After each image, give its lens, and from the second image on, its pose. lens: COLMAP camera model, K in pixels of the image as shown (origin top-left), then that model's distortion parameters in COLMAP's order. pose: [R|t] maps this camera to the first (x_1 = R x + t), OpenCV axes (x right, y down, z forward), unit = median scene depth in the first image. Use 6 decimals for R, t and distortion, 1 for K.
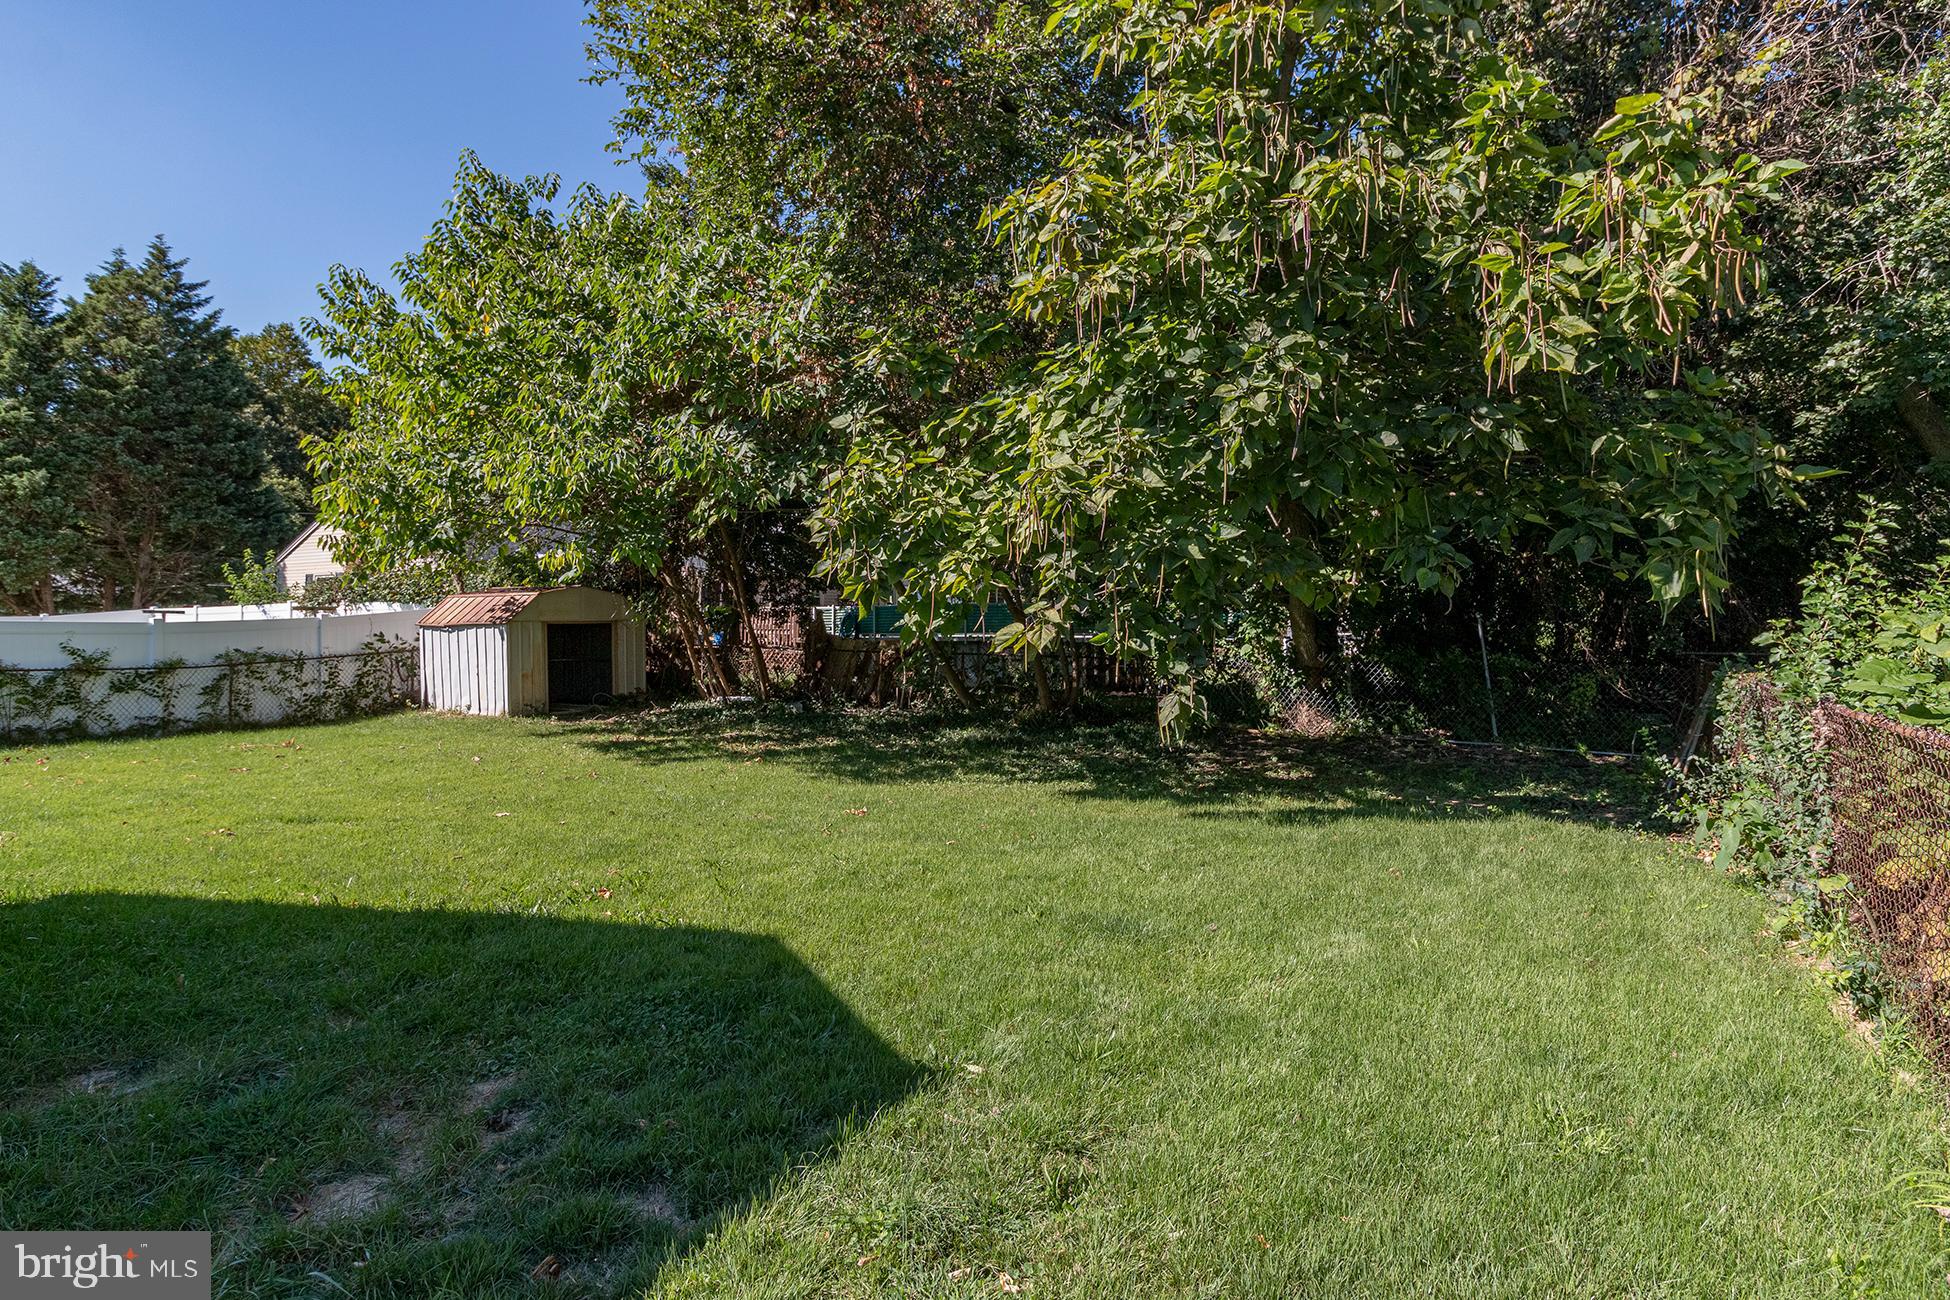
lens RADIAL K [[1044.5, 0, 1023.5], [0, 1044.5, 643.4], [0, 0, 1]] dist [0.000428, 0.000567]
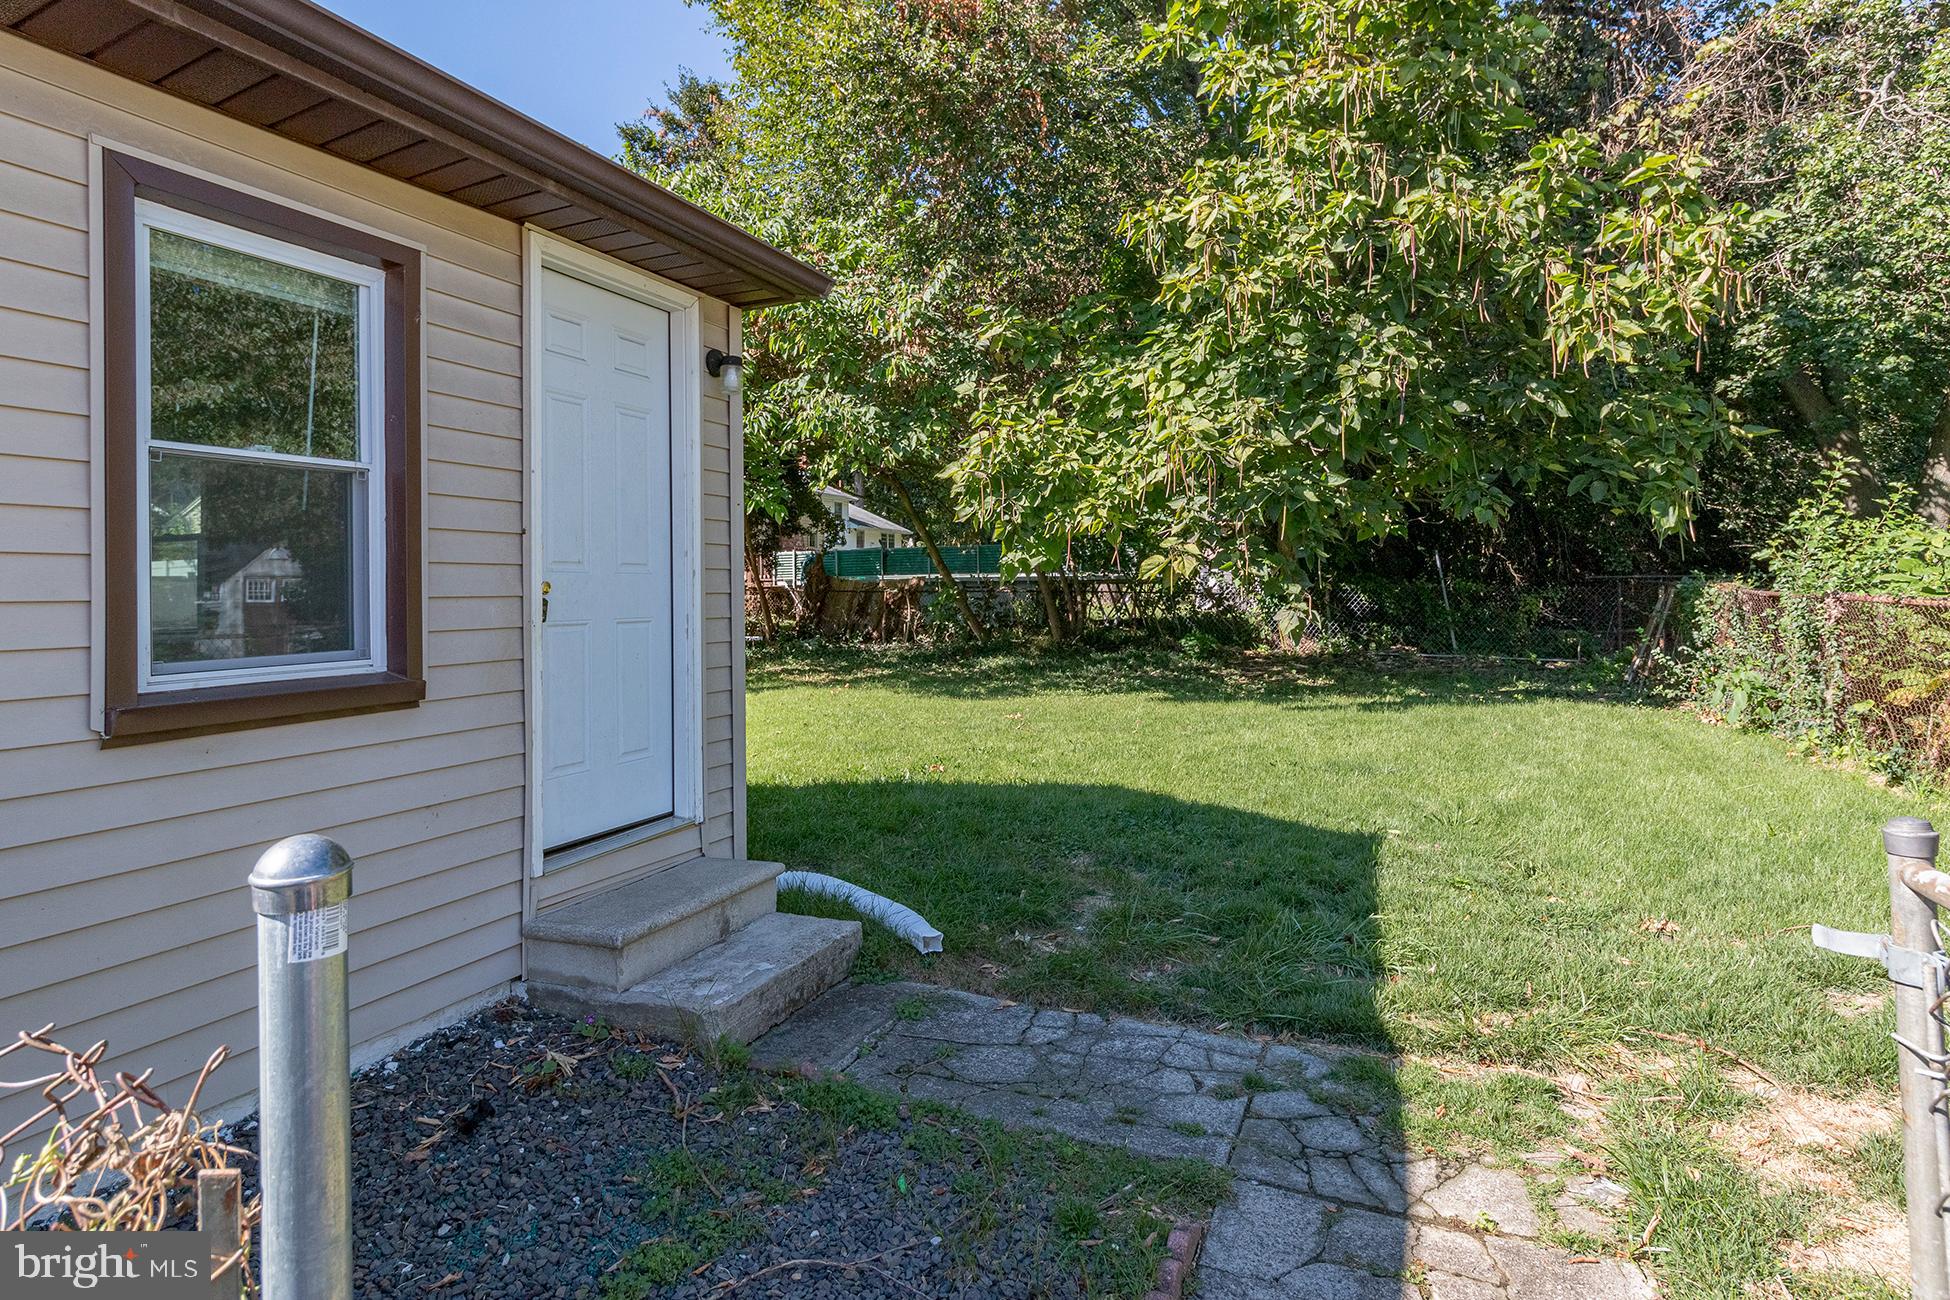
lens RADIAL K [[1059.7, 0, 970.8], [0, 1059.7, 599.2], [0, 0, 1]] dist [0.003607, -0.000361]
pose [[0.993998, -0.021037, 0.107355, -0.392396], [0.020047, 0.999746, 0.010290, 0.015543], [-0.107544, -0.008076, 0.994167, -0.235275]]
